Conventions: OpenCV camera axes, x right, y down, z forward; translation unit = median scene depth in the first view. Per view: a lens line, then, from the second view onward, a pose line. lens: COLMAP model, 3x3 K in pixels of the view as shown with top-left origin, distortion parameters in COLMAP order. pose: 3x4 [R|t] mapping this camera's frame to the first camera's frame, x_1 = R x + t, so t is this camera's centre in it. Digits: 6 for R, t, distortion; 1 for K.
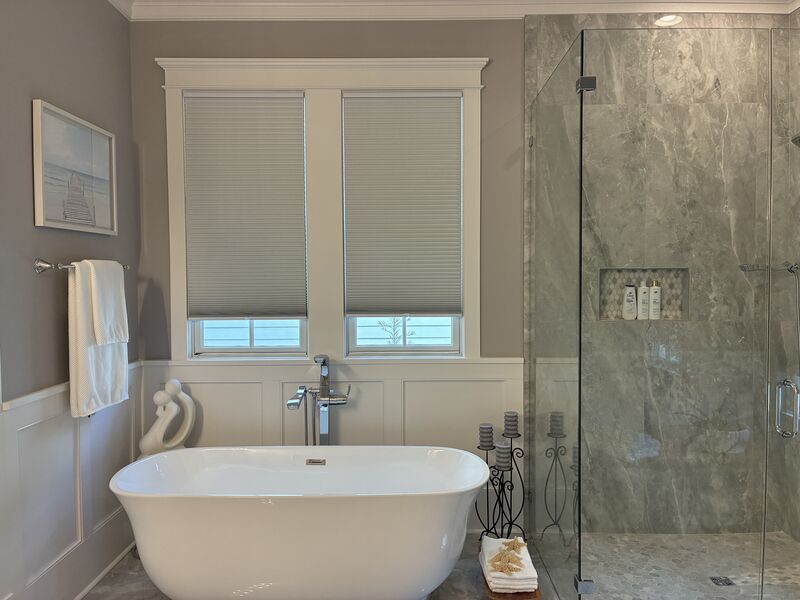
lens RADIAL K [[607.9, 0, 399.6], [0, 607.9, 295.9], [0, 0, 1]] dist [0.025022, -0.022111]
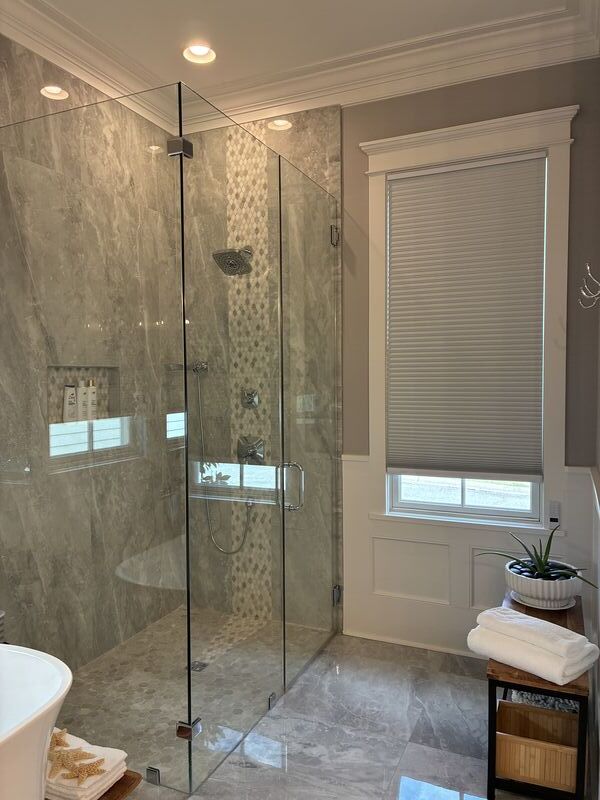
lens RADIAL K [[607.9, 0, 298.5], [0, 607.9, 401.5], [0, 0, 1]] dist [0.025022, -0.022111]
pose [[0.406991, -0.036756, 0.912692, -0.291615], [0.031498, 0.999161, 0.026193, -0.007171], [-0.912889, 0.018088, 0.407808, 0.352345]]
